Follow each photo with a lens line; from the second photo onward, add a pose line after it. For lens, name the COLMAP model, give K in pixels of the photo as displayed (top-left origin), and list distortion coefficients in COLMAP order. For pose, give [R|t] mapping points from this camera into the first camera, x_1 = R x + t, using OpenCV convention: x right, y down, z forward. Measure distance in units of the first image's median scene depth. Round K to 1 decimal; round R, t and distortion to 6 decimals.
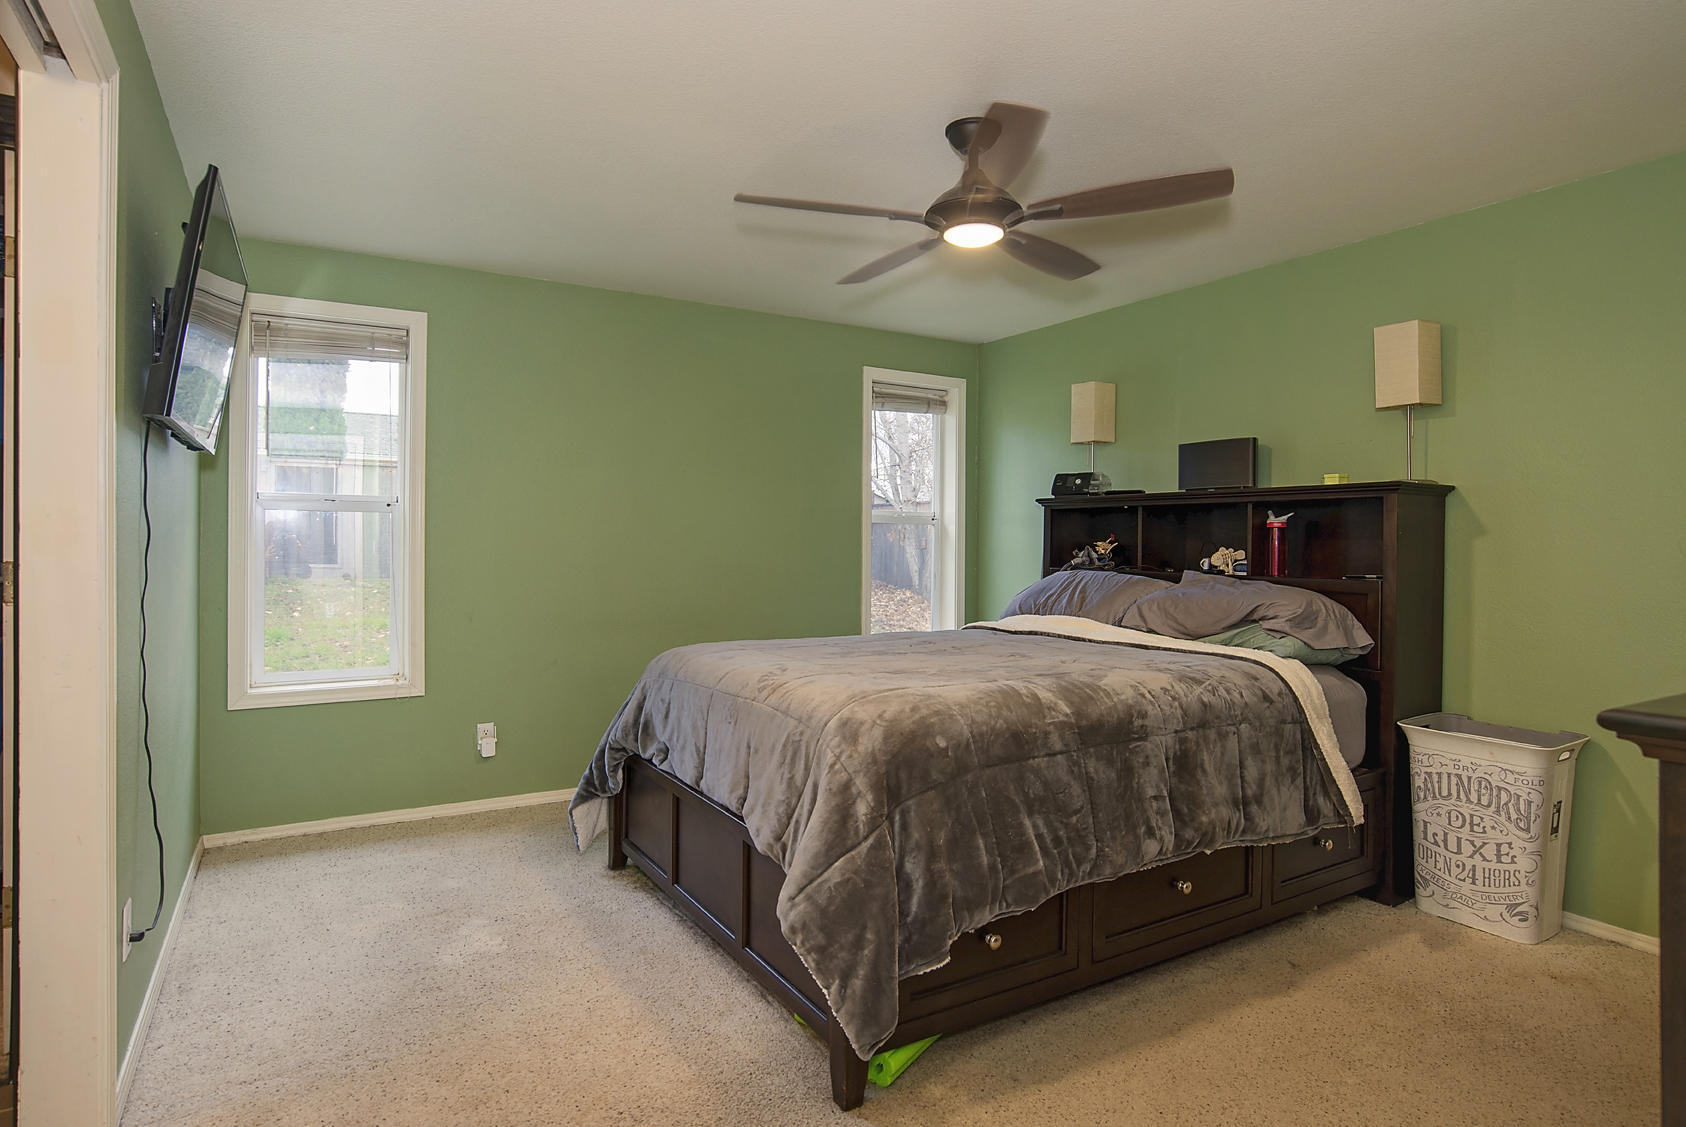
lens RADIAL K [[905.6, 0, 847.8], [0, 905.6, 558.6], [0, 0, 1]] dist [-0.073795, 0.026978]
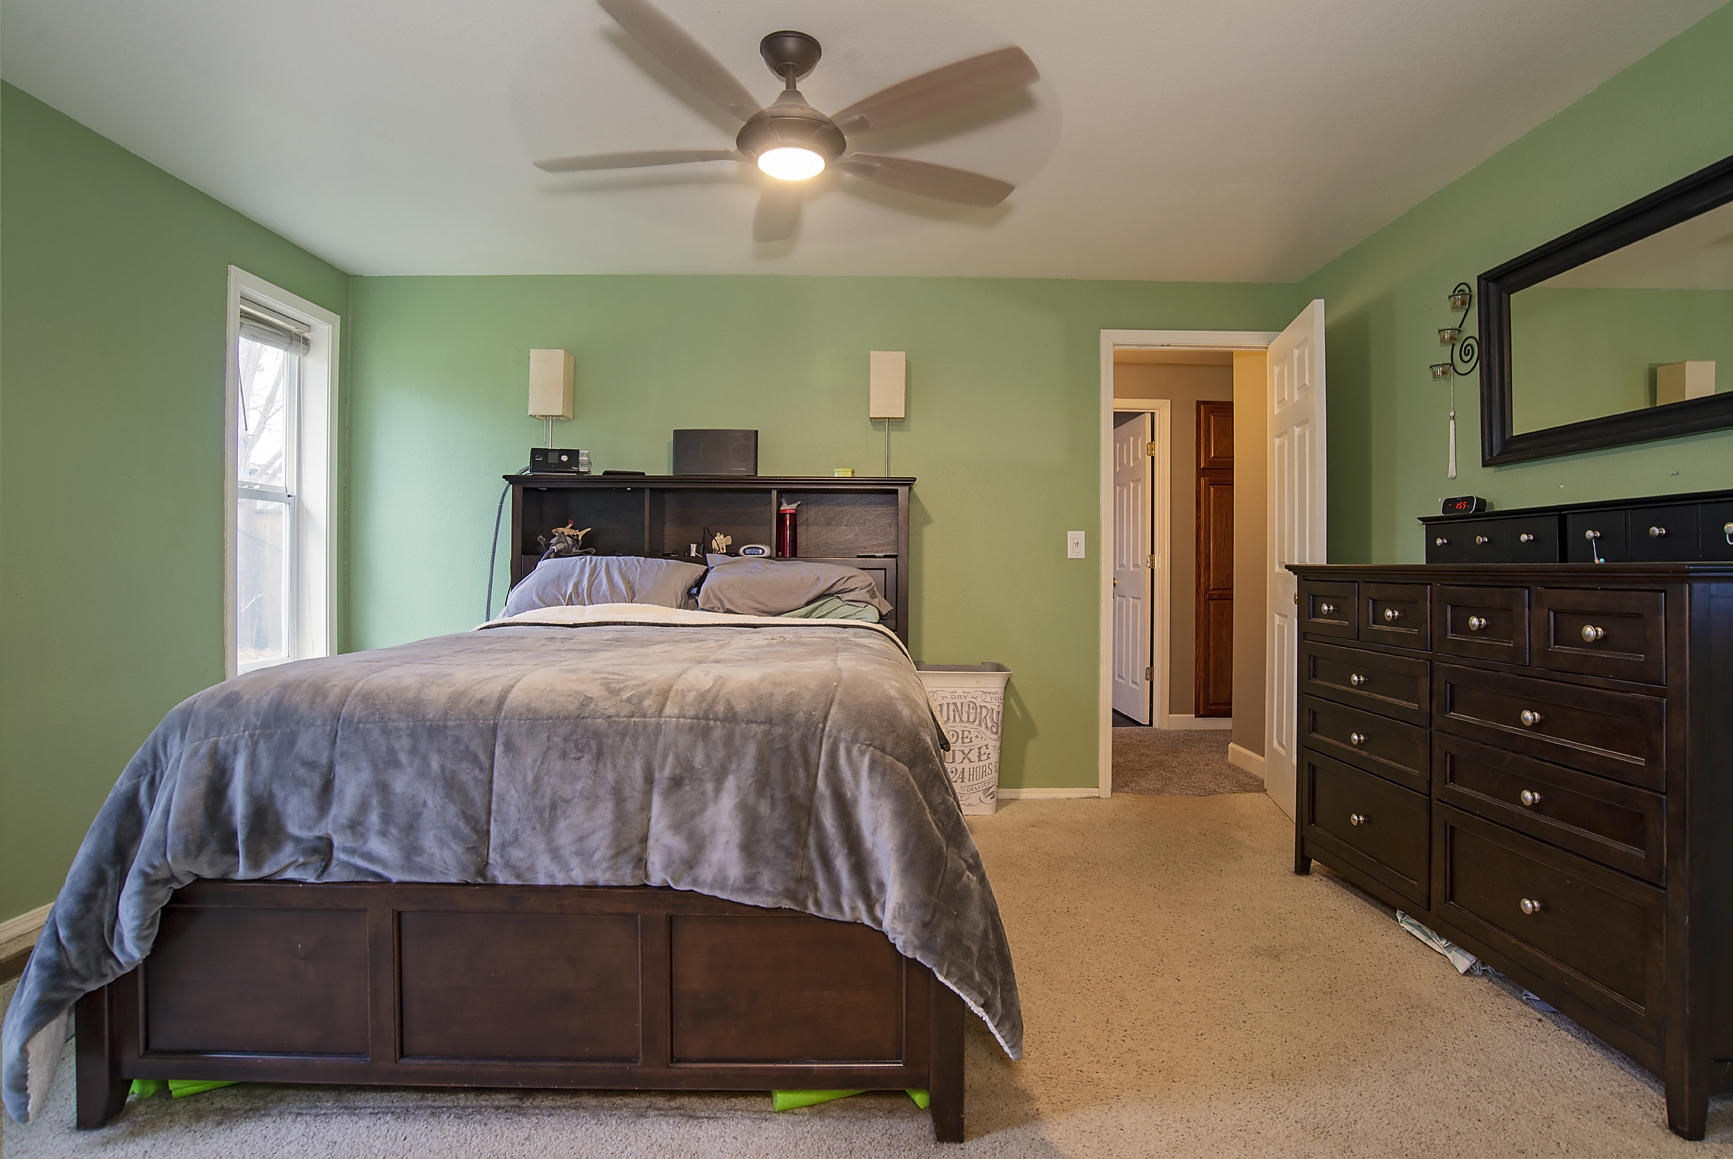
lens RADIAL K [[902.6, 0, 874.4], [0, 902.6, 580.4], [0, 0, 1]] dist [-0.068177, 0.022544]
pose [[0.503295, -0.023736, 0.863789, -0.466977], [0.012279, 0.999718, 0.020316, 0.028456], [-0.864028, 0.000382, 0.503444, 0.364207]]
